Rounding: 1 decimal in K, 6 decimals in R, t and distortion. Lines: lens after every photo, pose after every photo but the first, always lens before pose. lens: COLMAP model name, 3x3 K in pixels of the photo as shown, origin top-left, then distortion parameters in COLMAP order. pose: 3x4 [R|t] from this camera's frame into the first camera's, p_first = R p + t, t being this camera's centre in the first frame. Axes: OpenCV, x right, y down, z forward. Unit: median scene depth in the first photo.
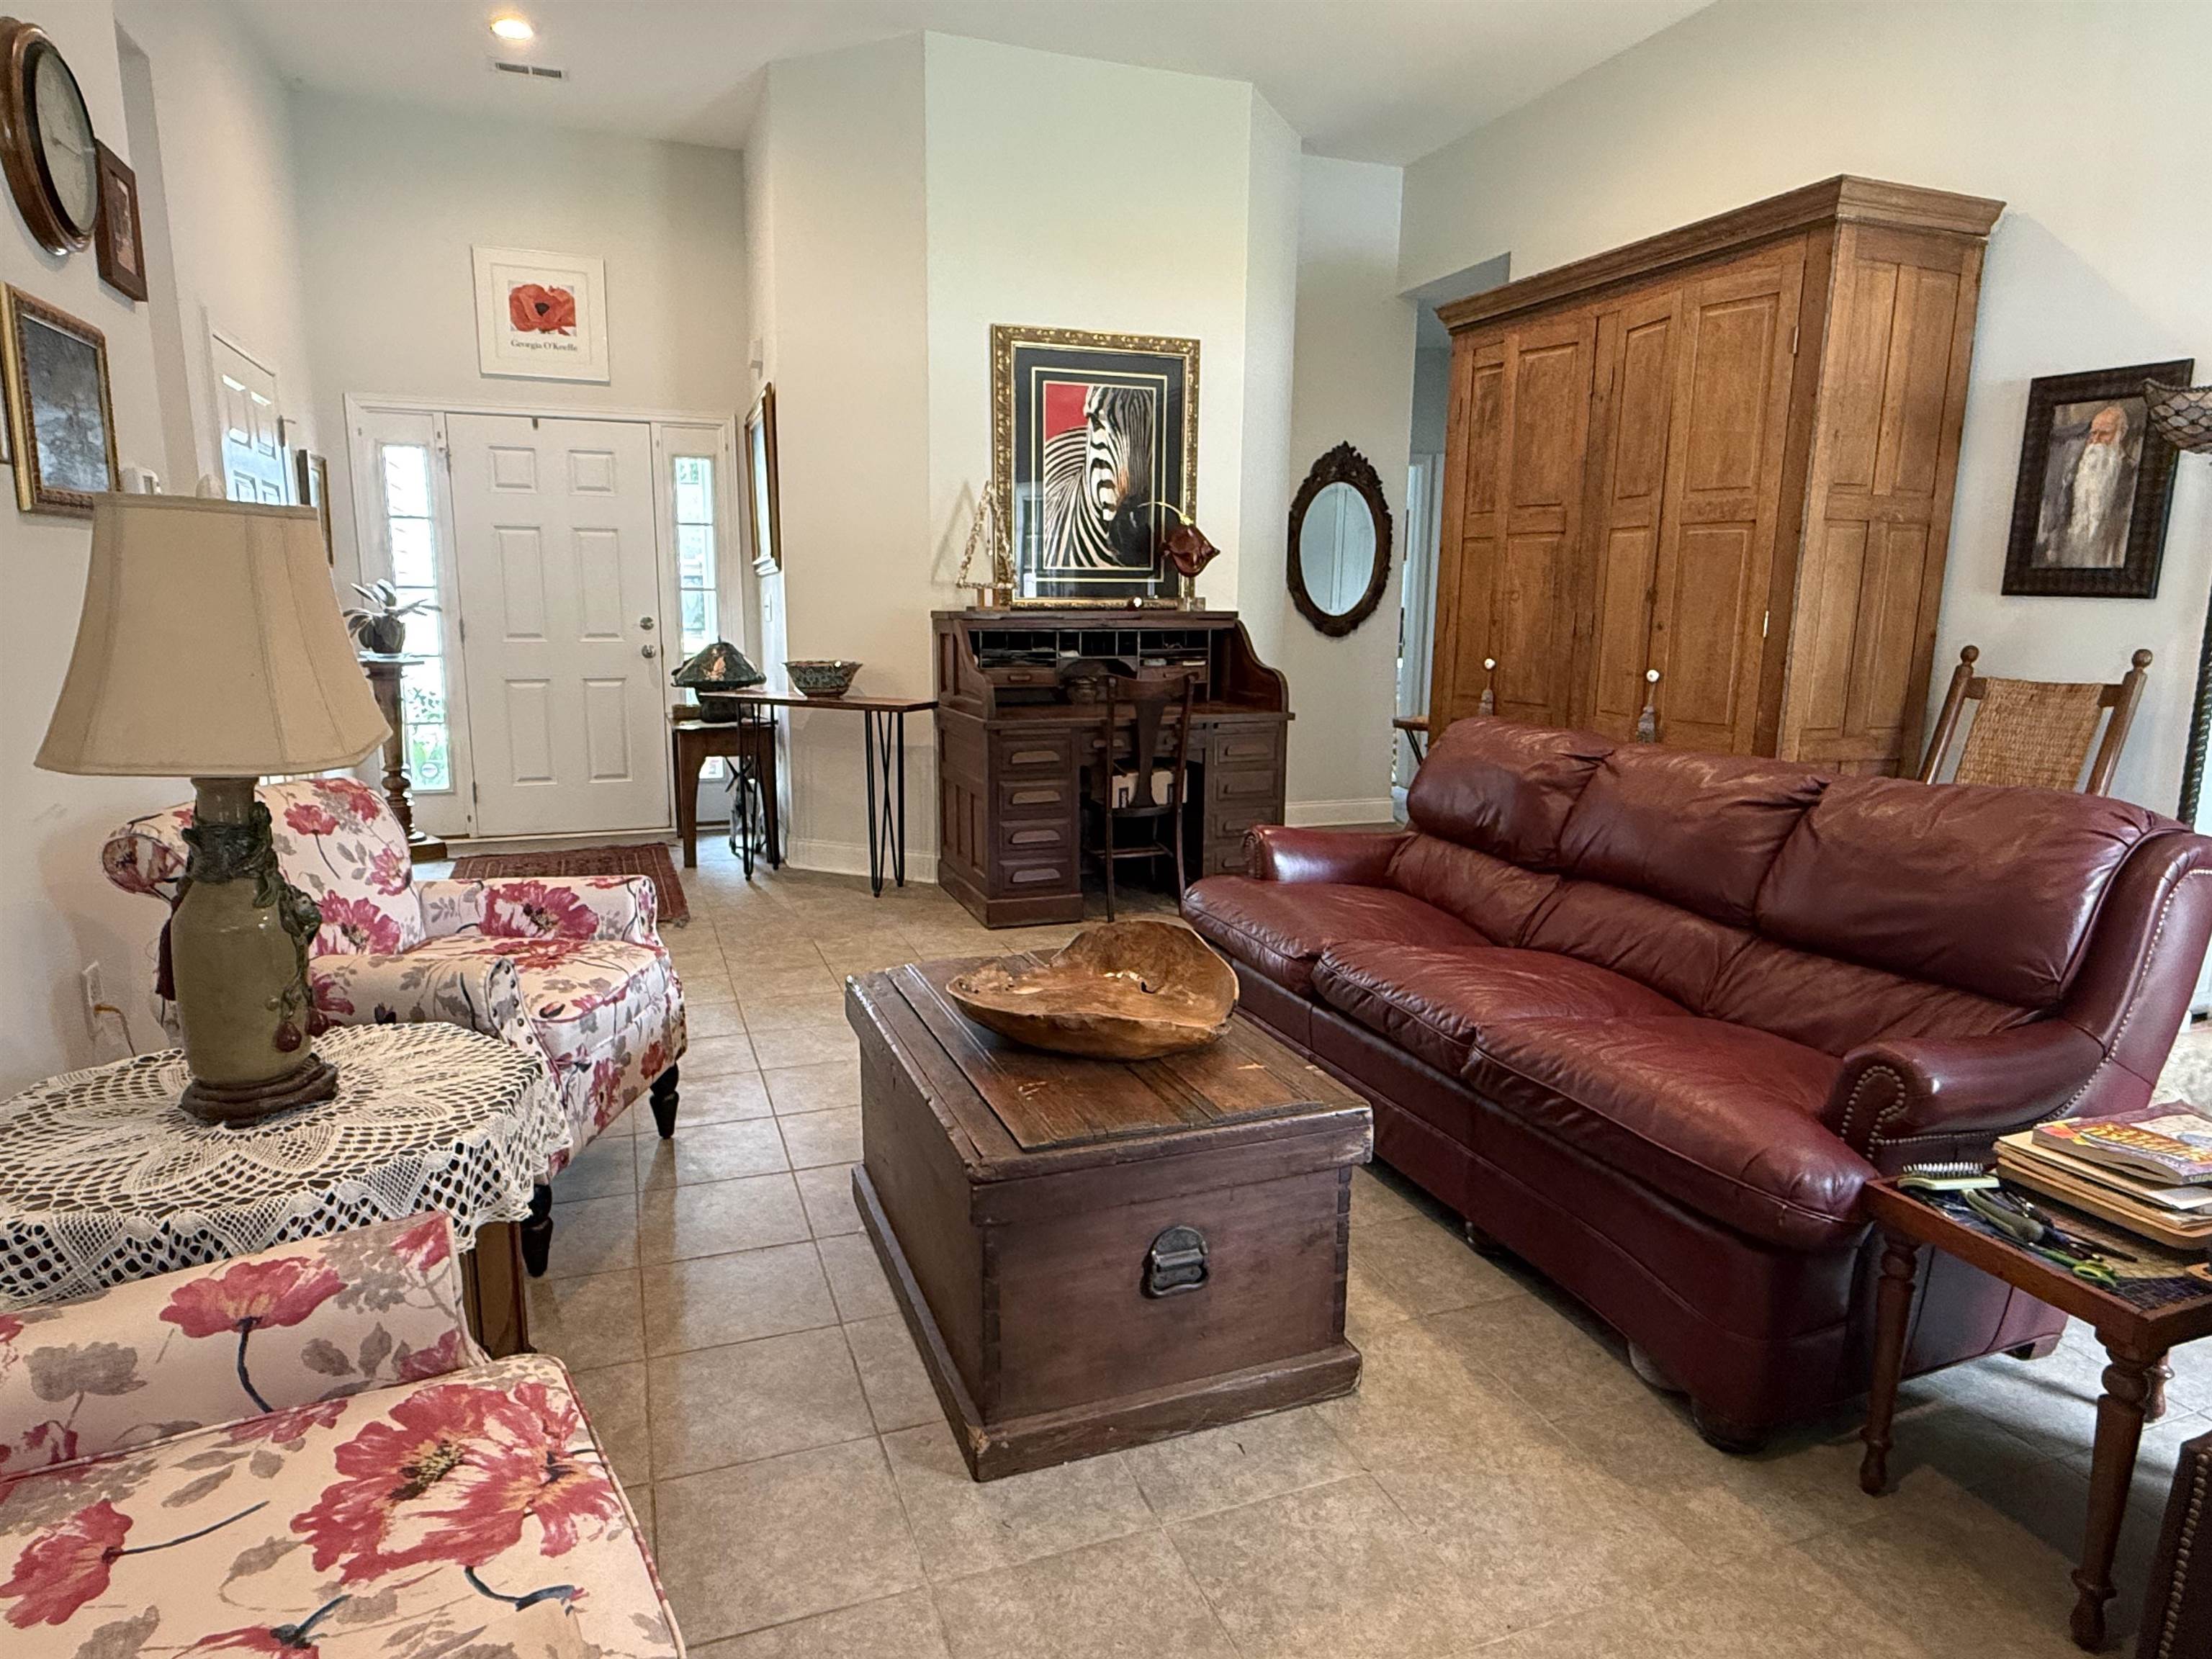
lens RADIAL K [[1279.9, 0, 1099.1], [0, 1279.9, 832.0], [0, 0, 1]] dist [0.000749, 0.000321]
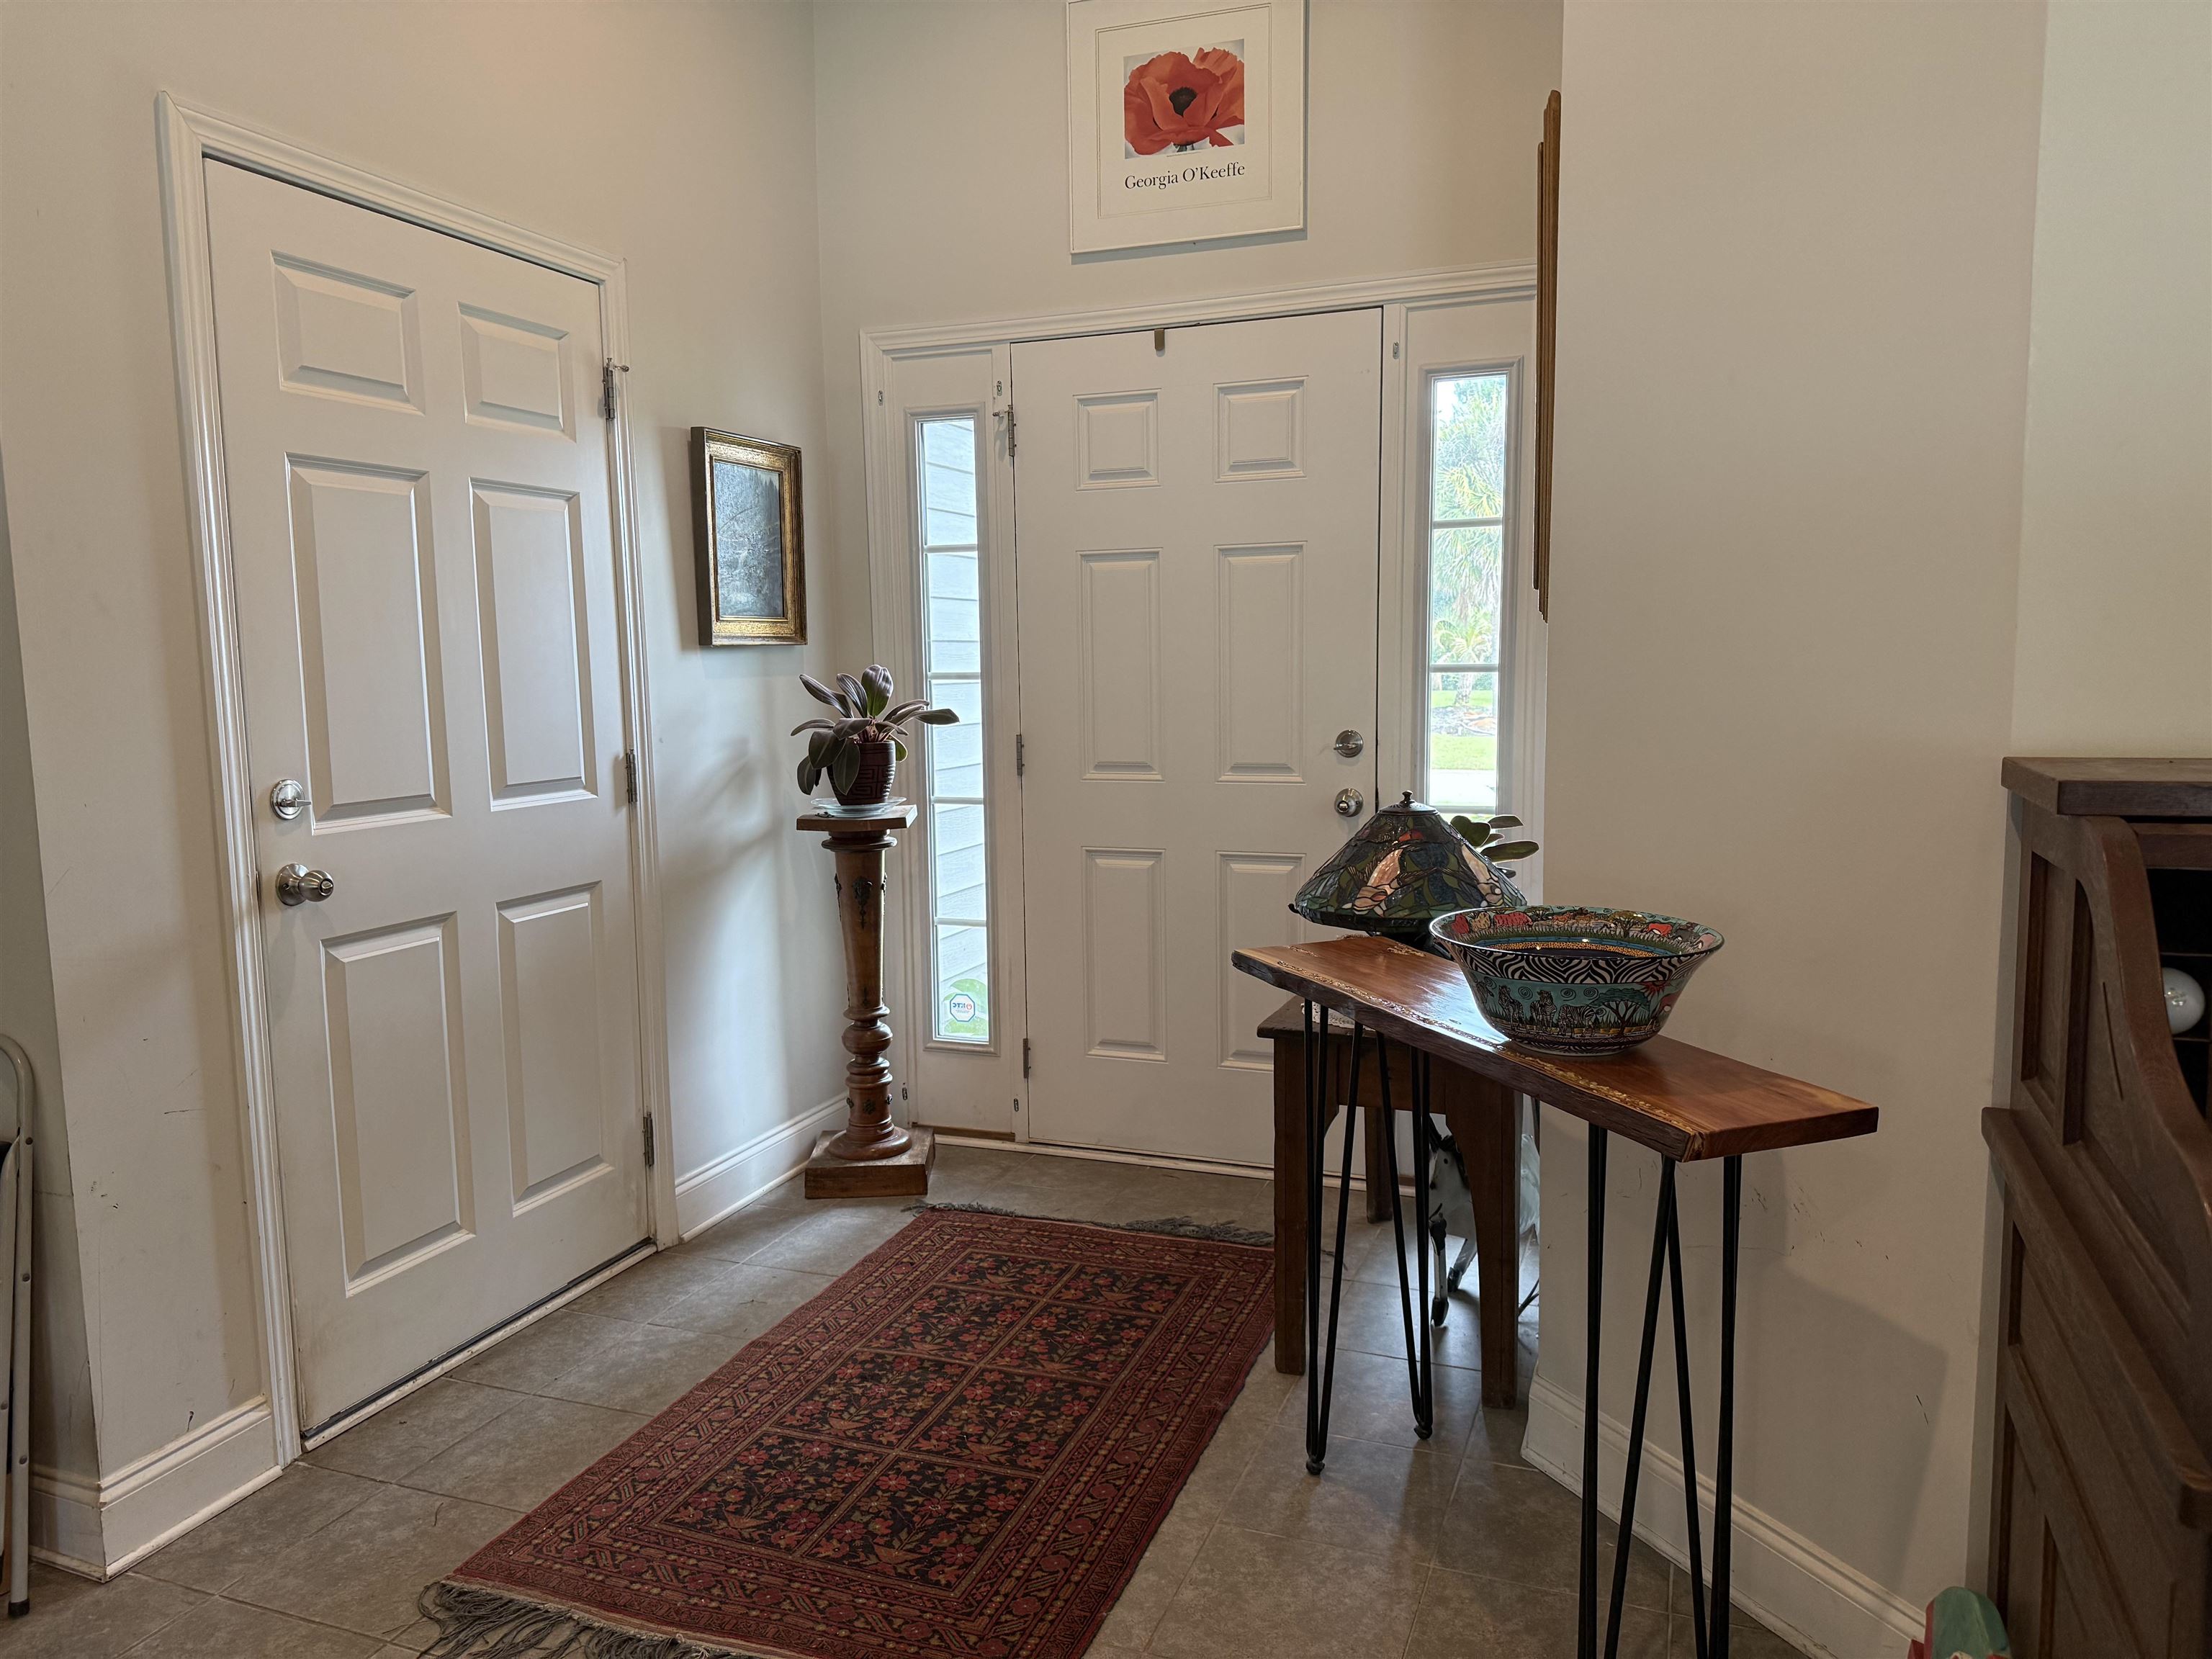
lens RADIAL K [[1549.2, 0, 1100.2], [0, 1549.2, 867.1], [0, 0, 1]] dist [0.038624, -0.051730]
pose [[0.750254, 0.068401, -0.657602, -0.055135], [-0.098803, 0.995064, -0.009220, -0.120474], [0.653726, 0.071891, 0.753309, 0.600095]]
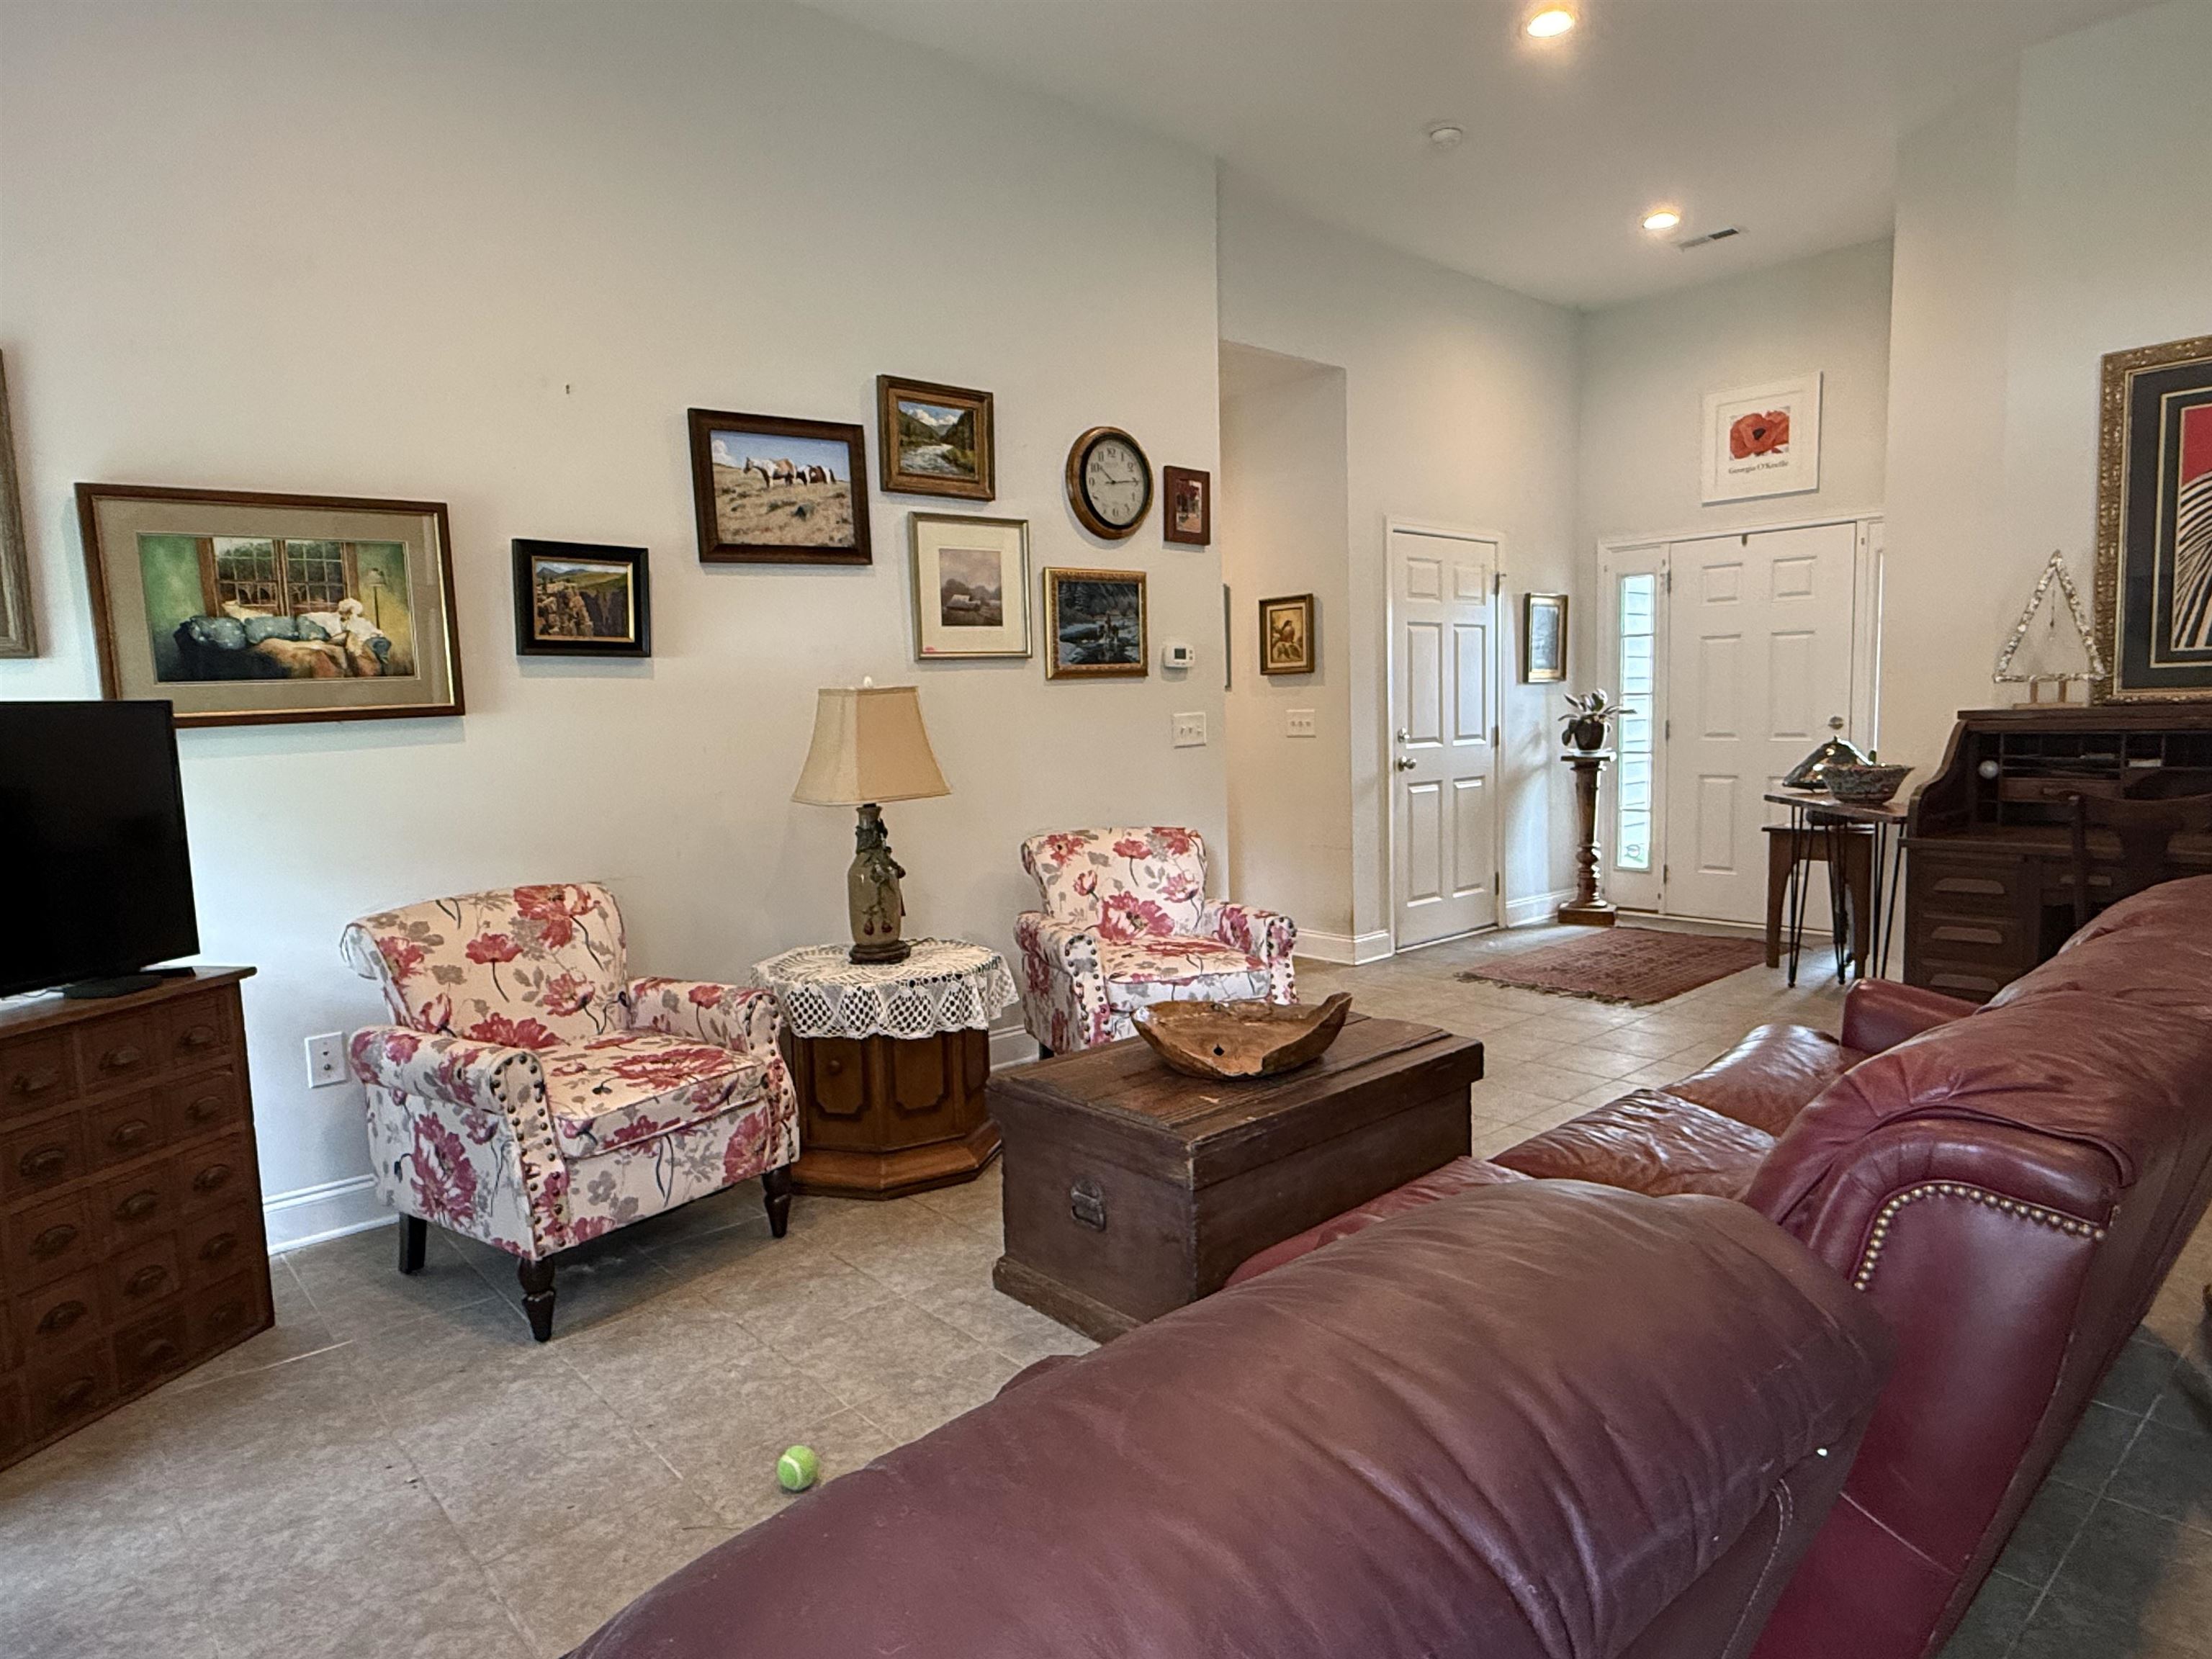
lens RADIAL K [[1279.9, 0, 1111.7], [0, 1279.9, 834.2], [0, 0, 1]] dist [0.000749, 0.000321]
pose [[0.372012, 0.074223, -0.925256, 0.412294], [-0.137572, 0.990198, 0.024119, -0.029079], [0.917977, 0.118316, 0.378576, 0.144193]]
